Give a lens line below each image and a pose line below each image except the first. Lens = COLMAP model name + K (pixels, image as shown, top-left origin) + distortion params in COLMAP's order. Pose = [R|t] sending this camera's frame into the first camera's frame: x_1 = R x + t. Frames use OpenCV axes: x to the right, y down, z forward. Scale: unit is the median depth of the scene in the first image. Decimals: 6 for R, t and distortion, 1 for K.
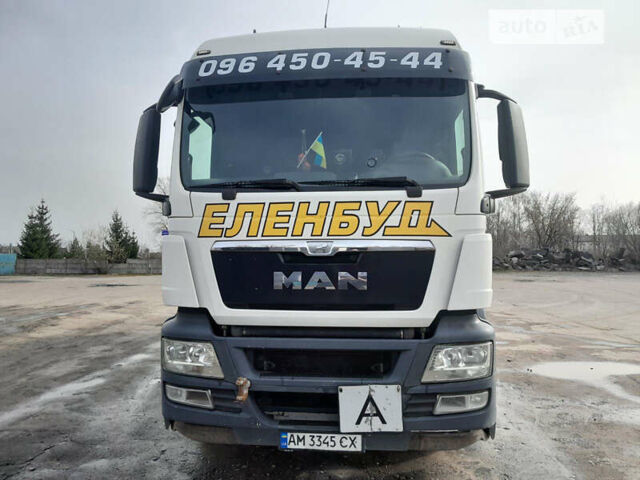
lens RADIAL K [[436.0, 0, 319.9], [0, 436.0, 245.9], [0, 0, 1]] dist [0.001424, -0.000272]
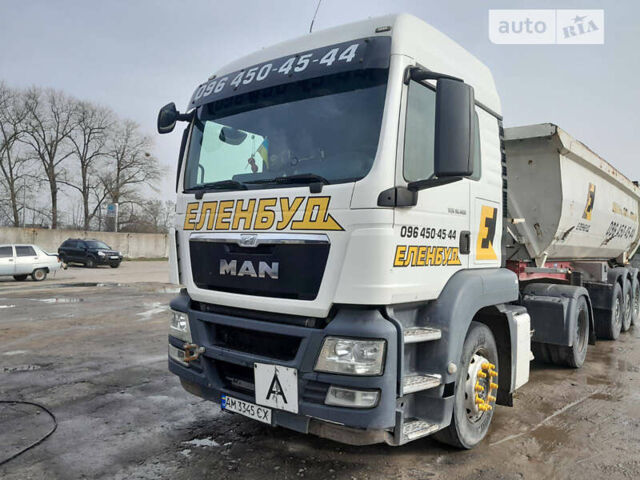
lens RADIAL K [[505.2, 0, 307.1], [0, 505.2, 239.6], [0, 0, 1]] dist [0.007355, 0.001223]
pose [[0.833117, 0.017506, -0.552820, 0.867957], [-0.014758, 0.999847, 0.009421, -0.010837], [0.552900, 0.000309, 0.833248, -0.018268]]
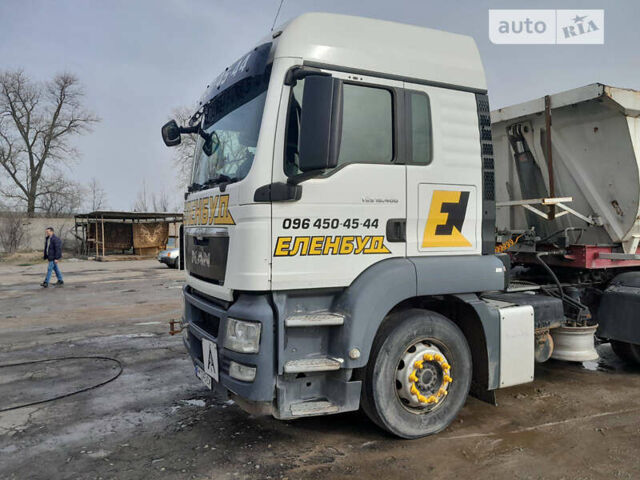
lens RADIAL K [[505.2, 0, 307.1], [0, 505.2, 239.6], [0, 0, 1]] dist [0.007355, 0.001223]
pose [[0.530416, 0.020433, -0.847491, 1.505903], [0.021223, 0.999076, 0.037371, -0.028030], [0.847472, -0.037808, 0.529492, 0.458653]]
